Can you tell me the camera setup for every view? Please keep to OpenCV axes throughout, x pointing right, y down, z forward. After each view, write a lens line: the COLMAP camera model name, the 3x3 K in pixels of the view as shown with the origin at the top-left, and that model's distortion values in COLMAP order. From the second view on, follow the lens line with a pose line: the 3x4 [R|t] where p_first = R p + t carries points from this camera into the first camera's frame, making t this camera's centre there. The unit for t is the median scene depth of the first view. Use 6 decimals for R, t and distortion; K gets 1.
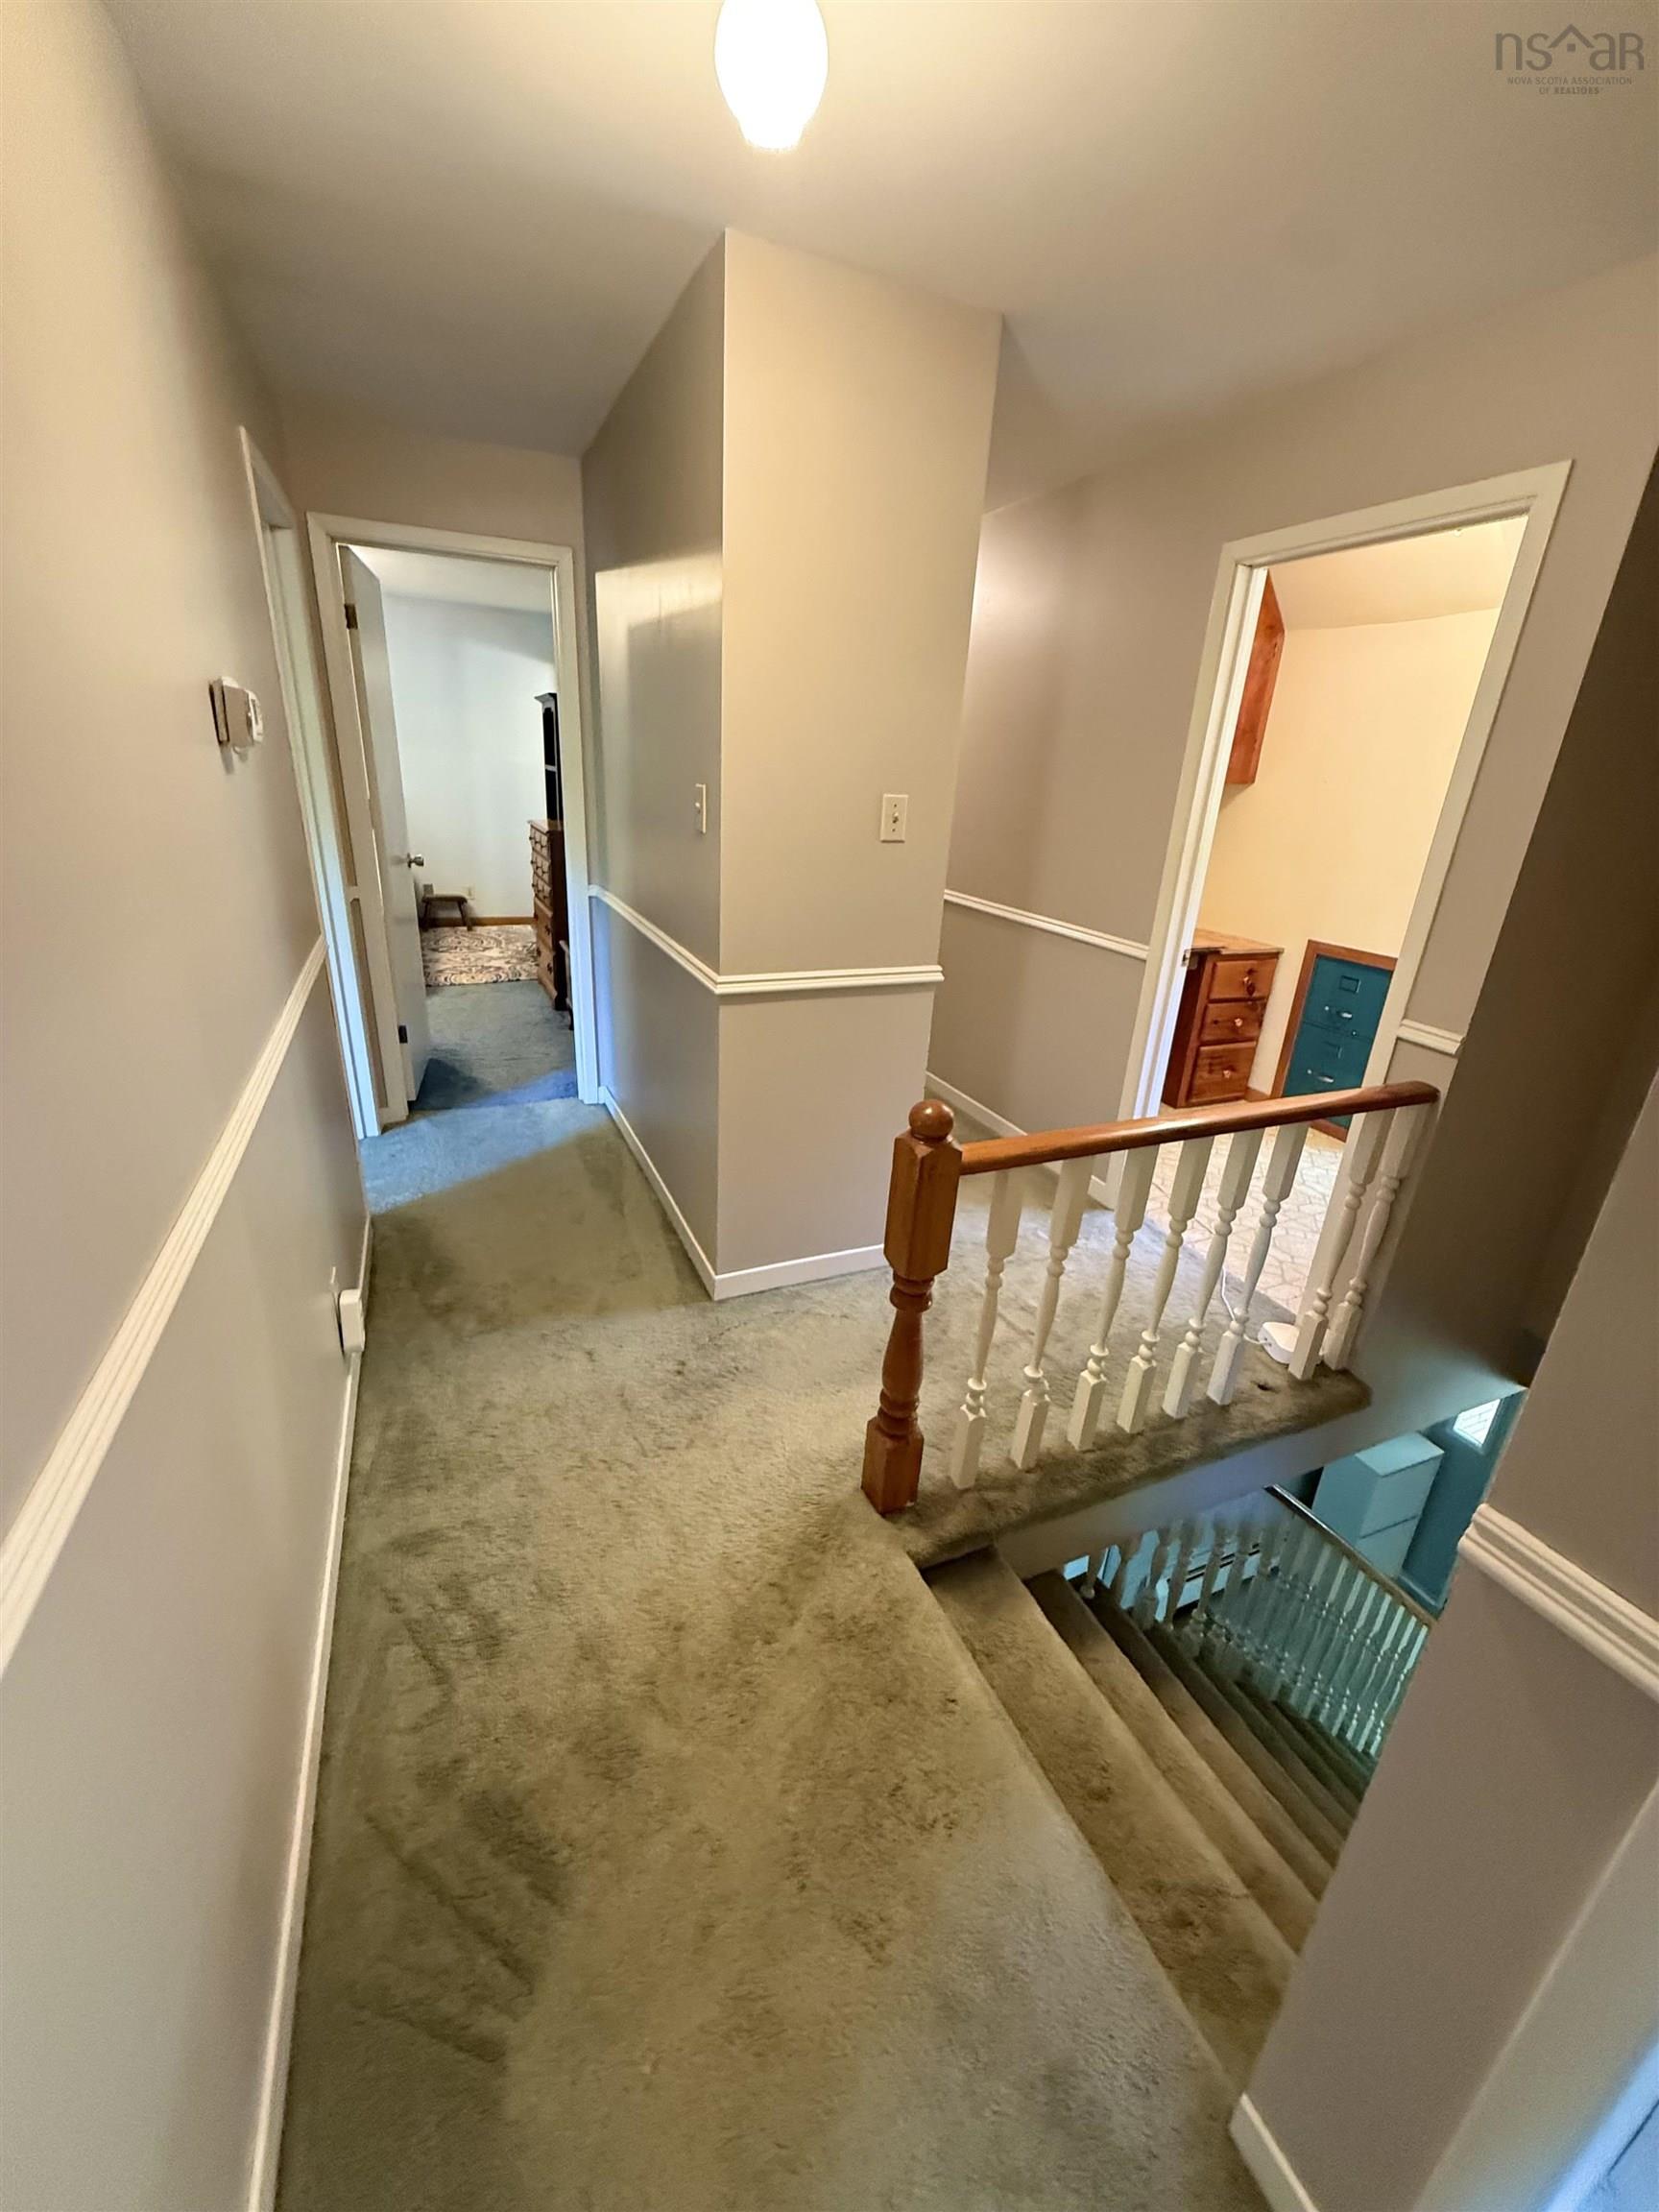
lens RADIAL K [[877.0, 0, 820.1], [0, 877.0, 1093.4], [0, 0, 1]] dist [0.002953, 0.000104]
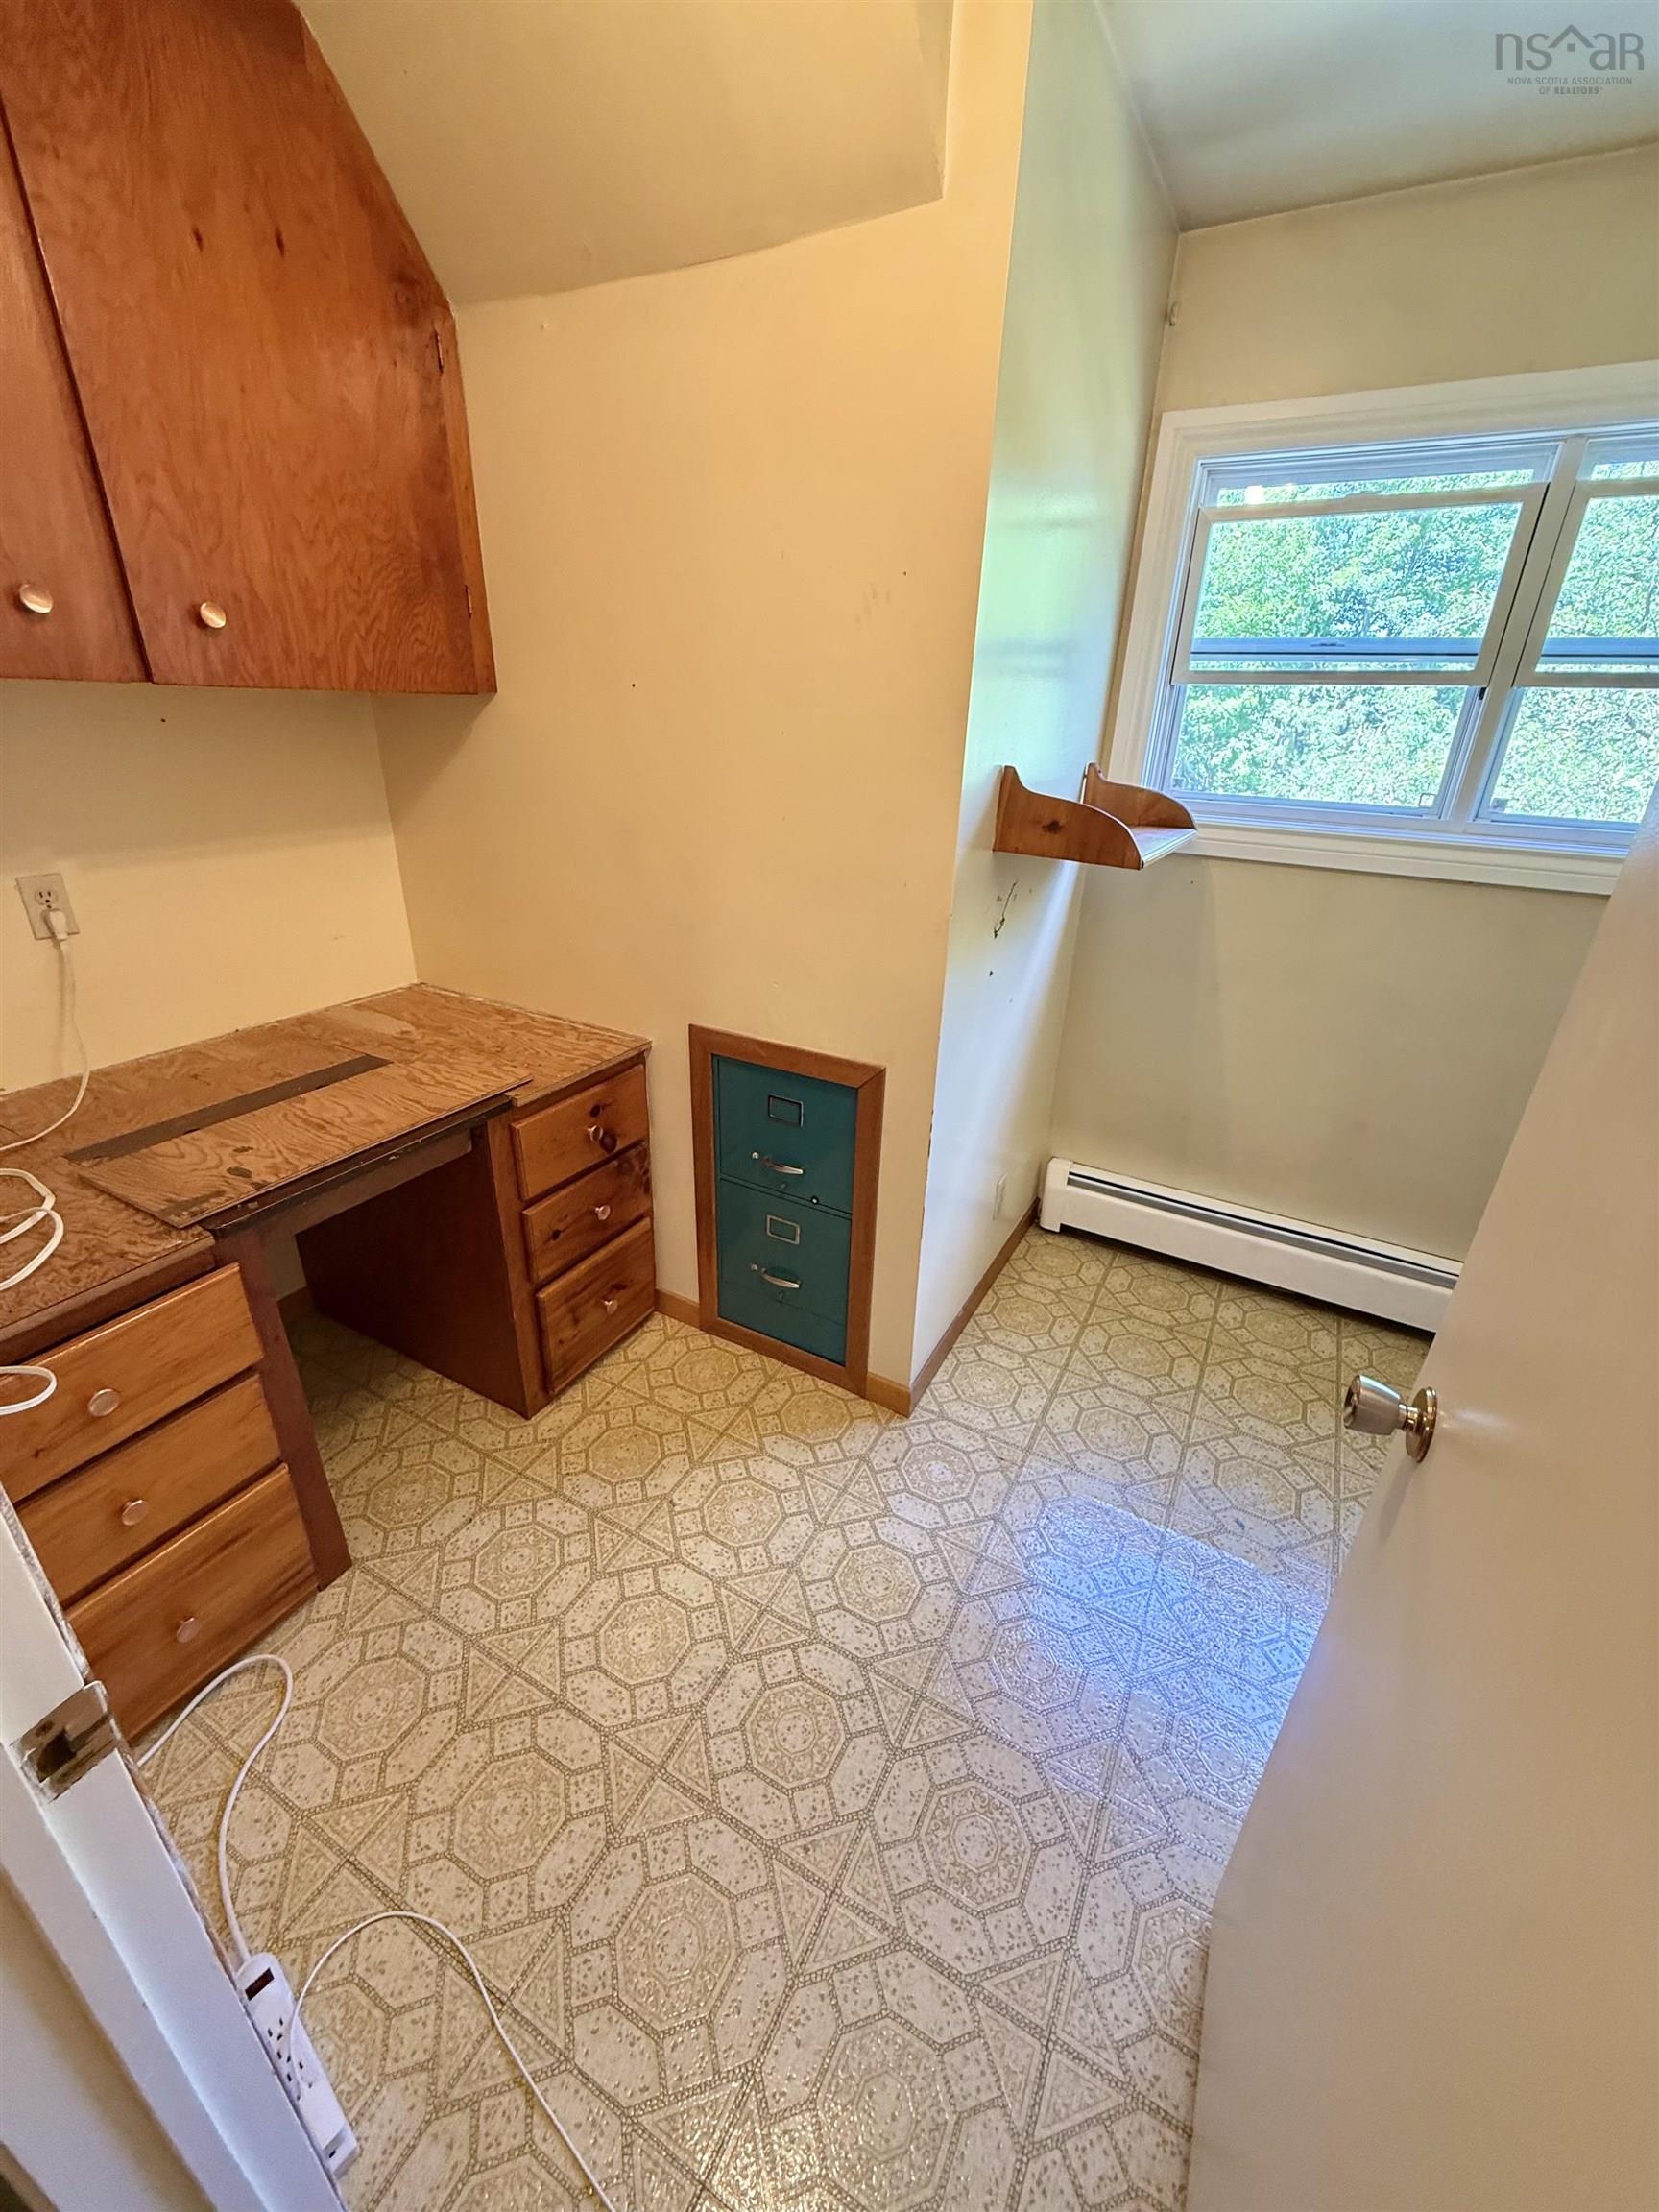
lens RADIAL K [[877.0, 0, 820.1], [0, 877.0, 1093.4], [0, 0, 1]] dist [0.002953, 0.000104]
pose [[0.808396, -0.265248, 0.525489, 0.338148], [0.221554, 0.964179, 0.145851, -0.185937], [-0.545353, -0.001481, 0.838205, 0.535136]]
